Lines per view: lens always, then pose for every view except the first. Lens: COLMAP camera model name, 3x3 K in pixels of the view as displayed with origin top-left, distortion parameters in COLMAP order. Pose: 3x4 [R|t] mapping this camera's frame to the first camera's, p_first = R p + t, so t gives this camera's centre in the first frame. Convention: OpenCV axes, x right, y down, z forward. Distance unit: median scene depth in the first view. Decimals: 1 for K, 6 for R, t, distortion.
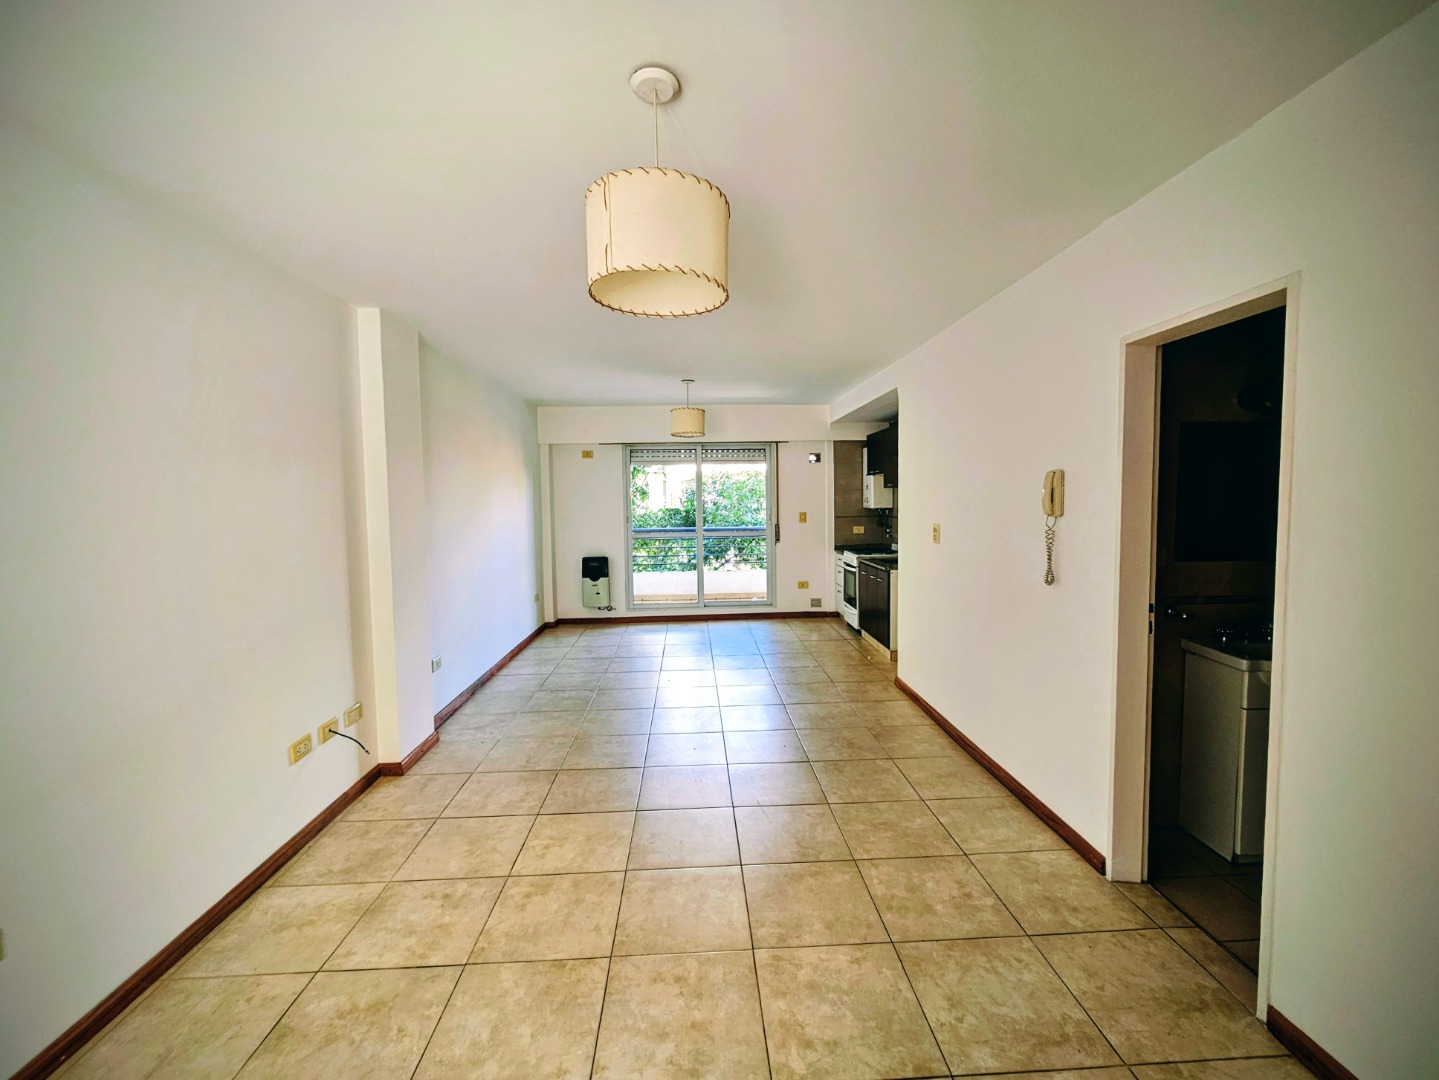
lens RADIAL K [[596.4, 0, 720.9], [0, 596.4, 535.4], [0, 0, 1]] dist [-0.001128, -0.000317]
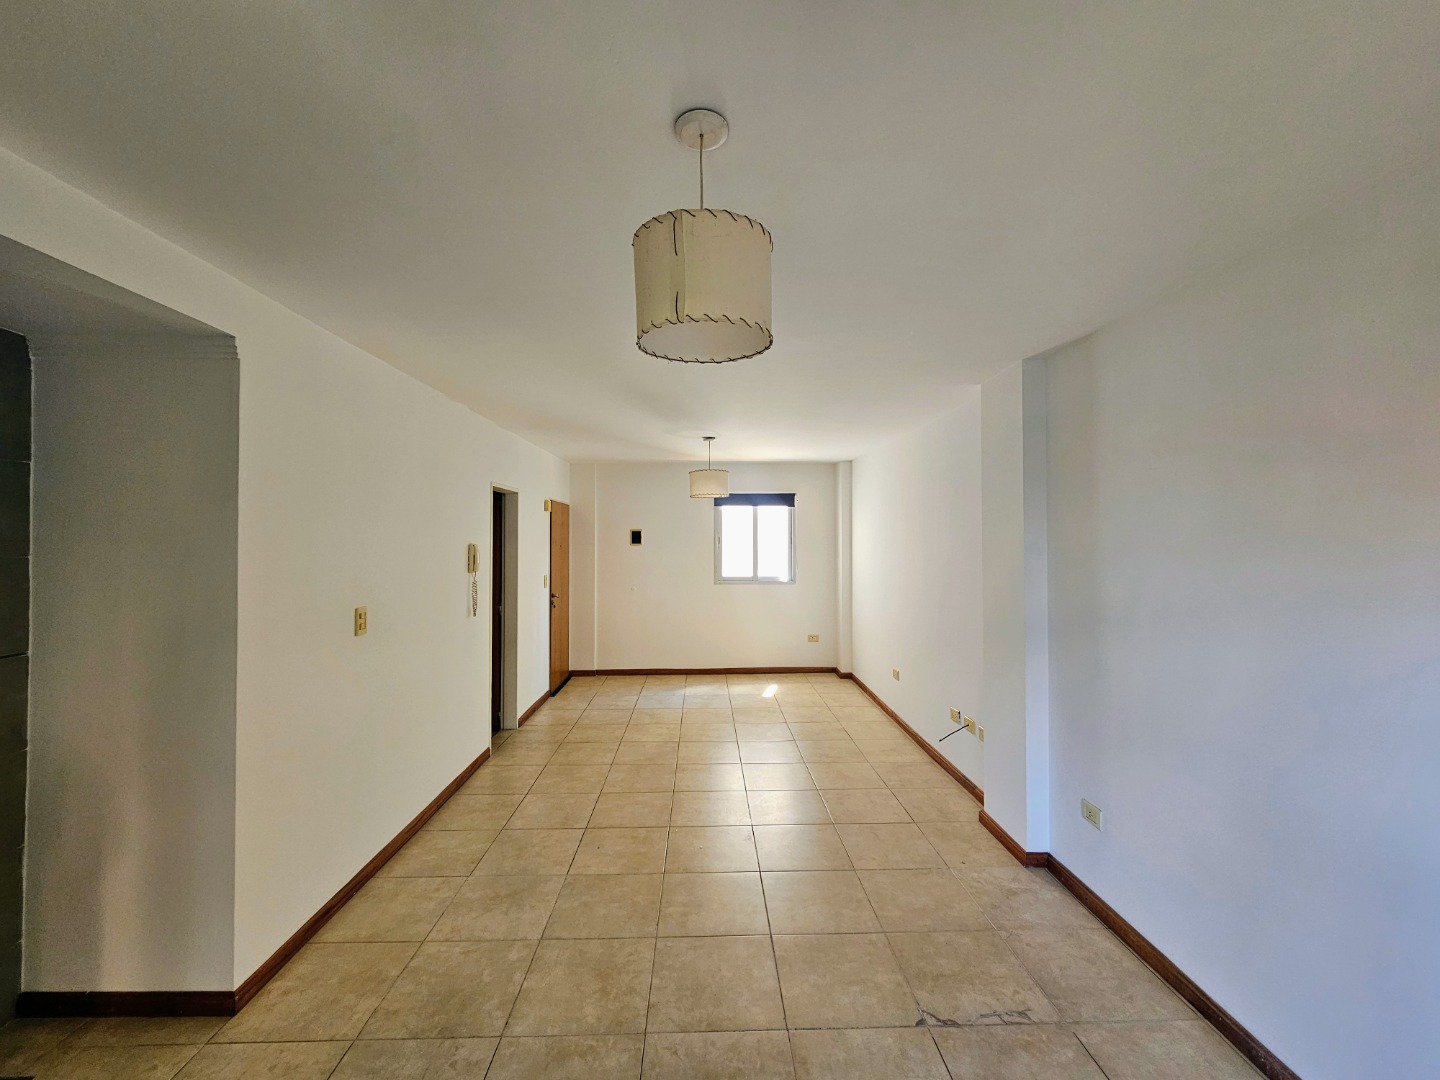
lens RADIAL K [[596.8, 0, 721.4], [0, 596.8, 535.4], [0, 0, 1]] dist [-0.001128, -0.000317]
pose [[-0.999731, 0.014420, 0.018165, -0.048712], [0.015470, 0.998132, 0.059096, -0.078835], [-0.017279, 0.059361, -0.998087, 0.942652]]
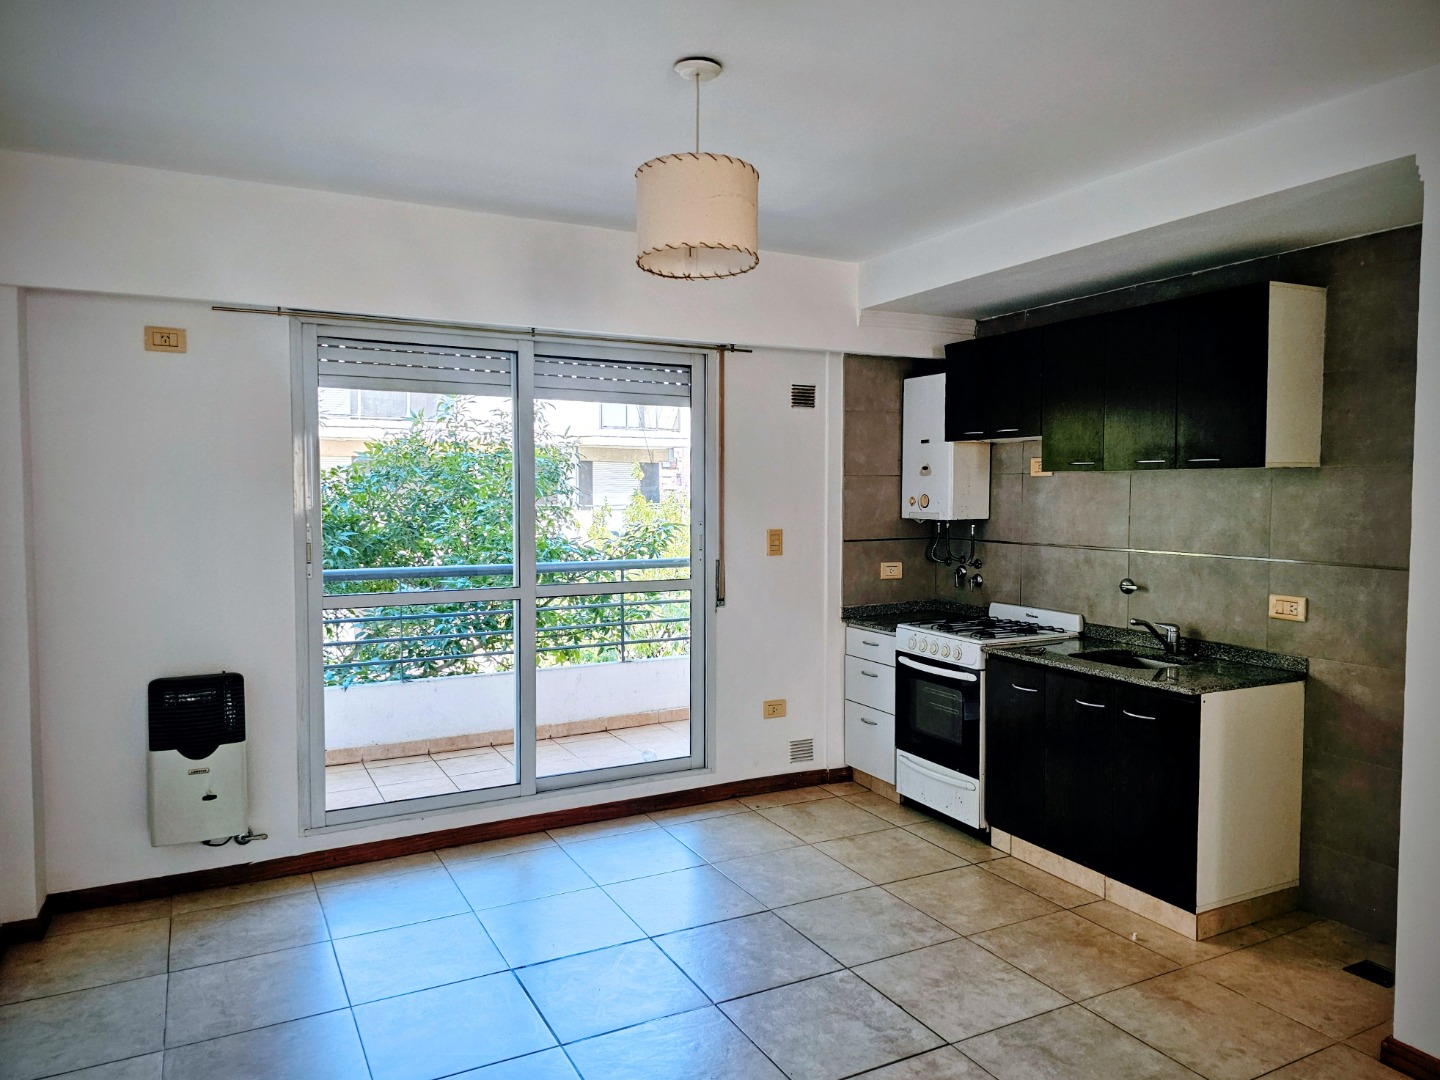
lens RADIAL K [[970.4, 0, 712.1], [0, 970.4, 563.1], [0, 0, 1]] dist [0.031212, -0.003811]
pose [[0.912563, -0.018075, 0.408537, -0.175712], [0.014155, 0.999820, 0.012618, -0.026199], [-0.408692, -0.005731, 0.912654, 0.438191]]
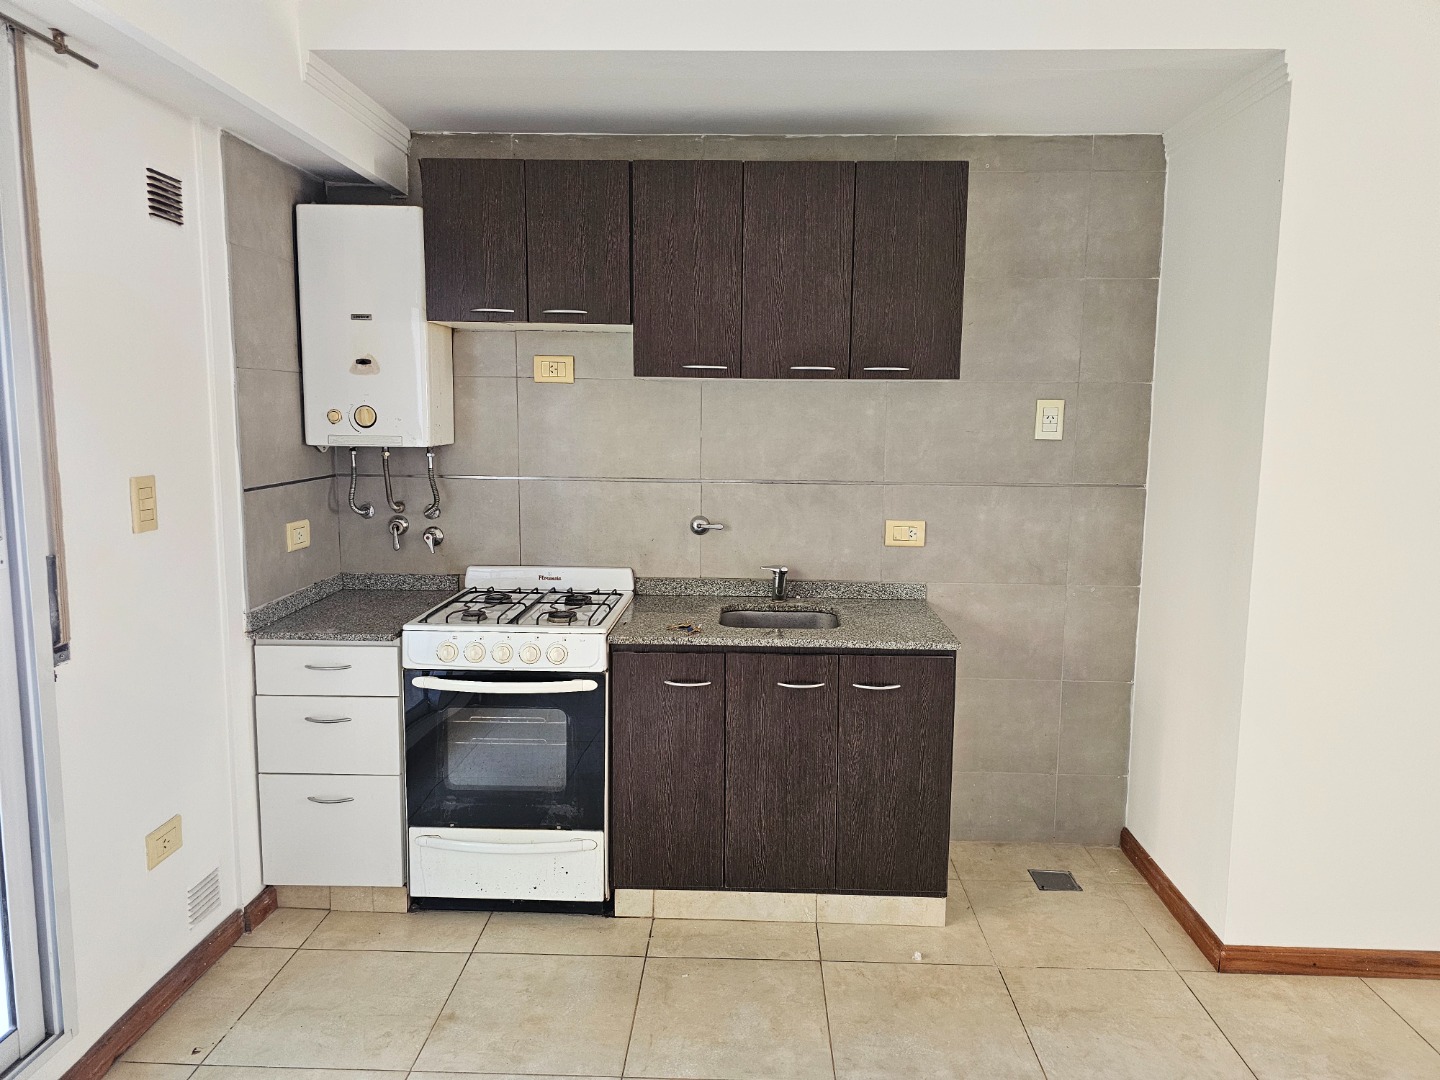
lens RADIAL K [[952.8, 0, 720.0], [0, 952.8, 540.0], [0, 0, 1]] dist [0.053988, -0.043551]
pose [[0.081201, -0.122134, 0.989186, -0.160608], [0.049929, 0.991716, 0.118348, -0.048004], [-0.995446, 0.039779, 0.086626, 0.822697]]
